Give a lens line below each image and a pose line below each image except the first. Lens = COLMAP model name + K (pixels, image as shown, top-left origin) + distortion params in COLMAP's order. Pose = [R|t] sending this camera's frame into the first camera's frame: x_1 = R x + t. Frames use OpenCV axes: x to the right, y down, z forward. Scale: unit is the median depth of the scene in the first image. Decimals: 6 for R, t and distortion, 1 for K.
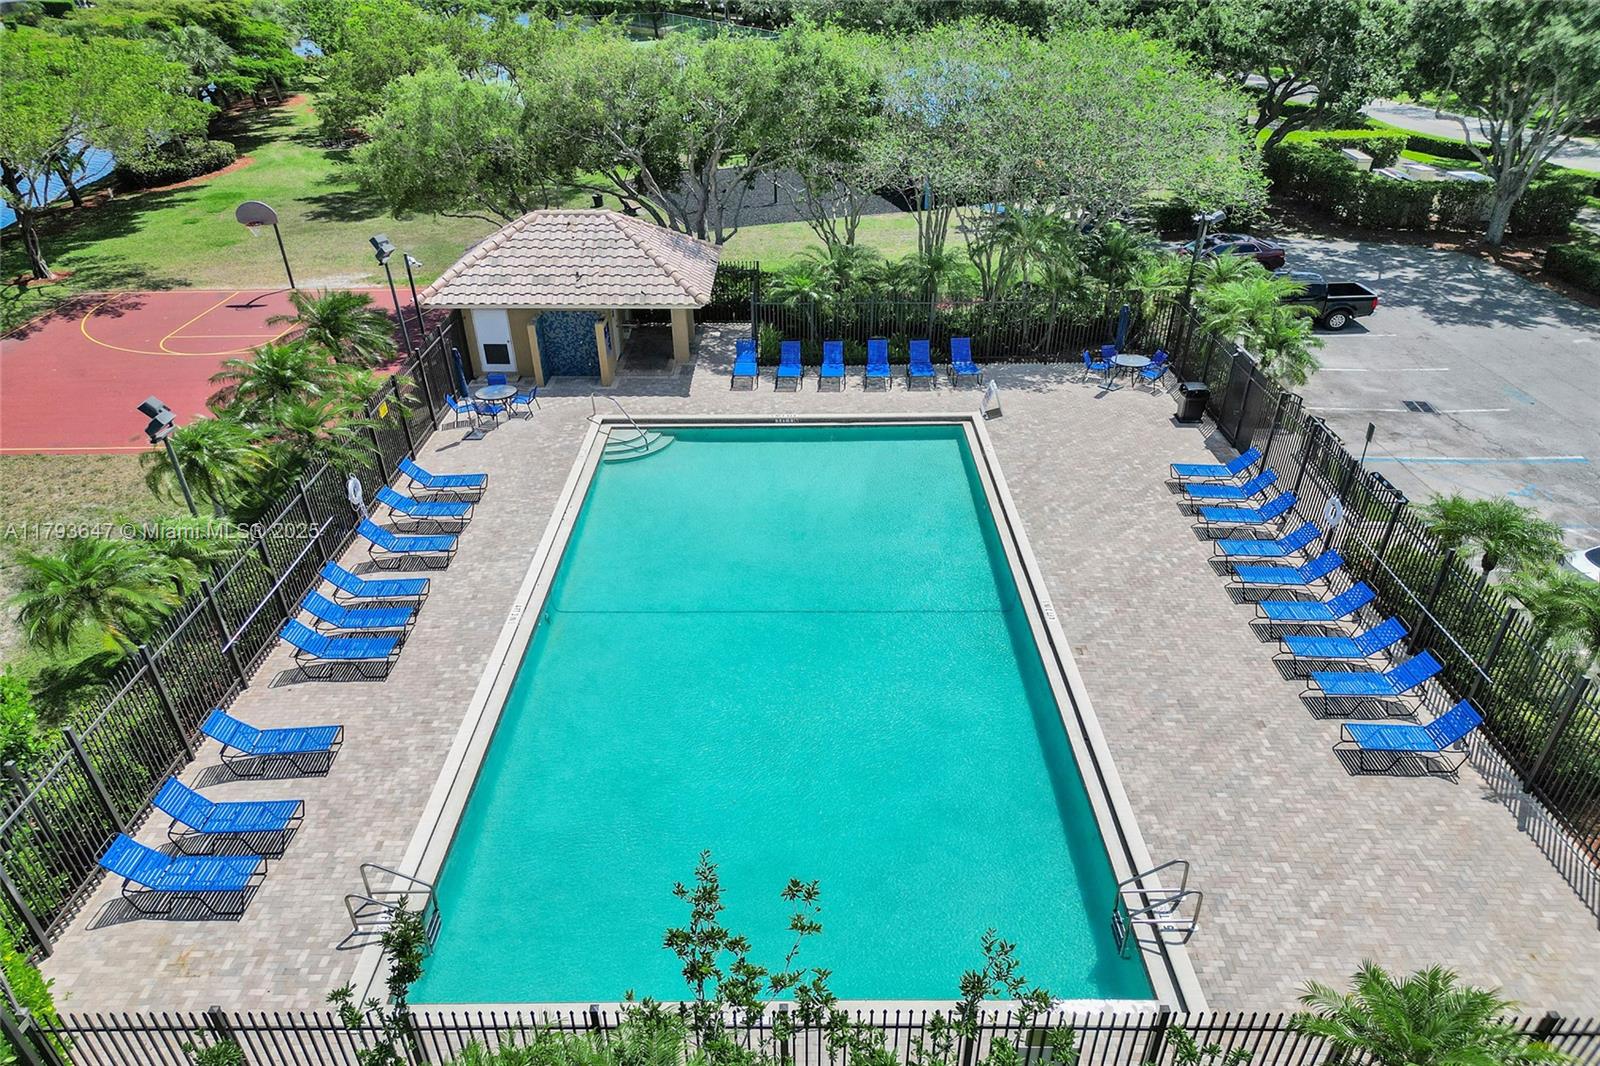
lens RADIAL K [[1064.1, 0, 803.0], [0, 1064.1, 554.5], [0, 0, 1]] dist [0.064562, -0.044840]
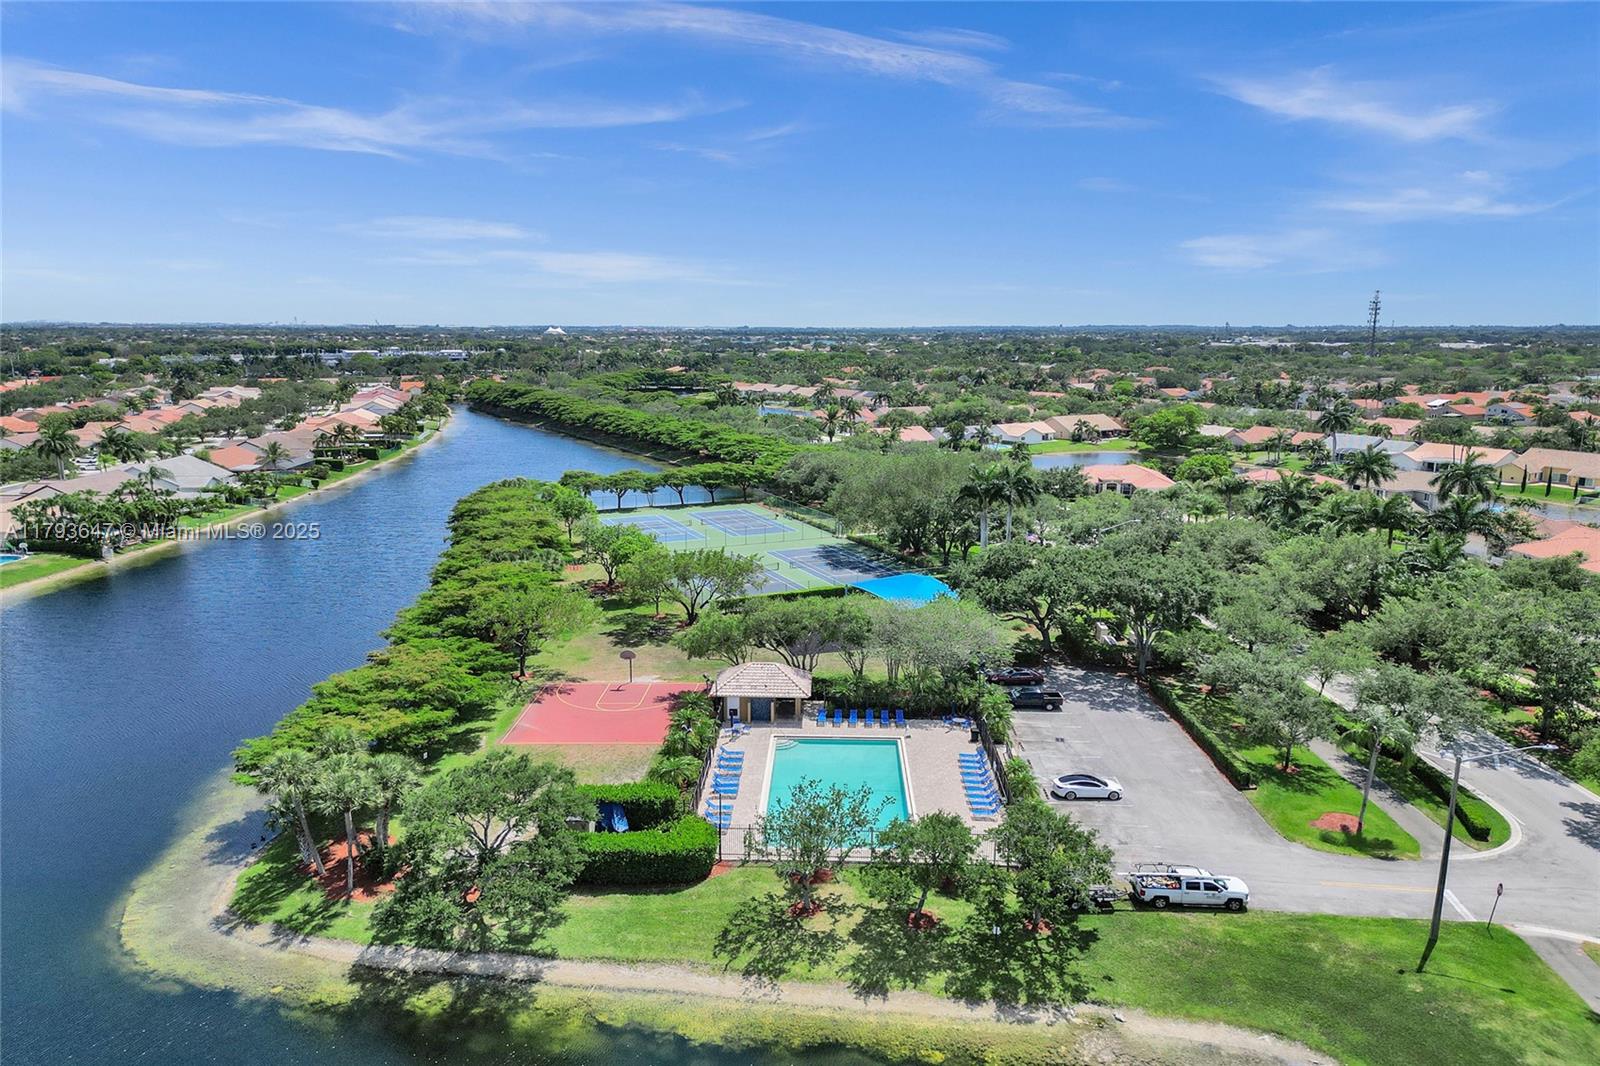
lens RADIAL K [[1064.1, 0, 803.0], [0, 1064.1, 554.5], [0, 0, 1]] dist [0.064562, -0.044840]
pose [[0.999314, 0.017854, -0.032432, -0.020004], [-0.027165, 0.948793, -0.314728, 0.307896], [0.025152, 0.315394, 0.948628, -1.854330]]
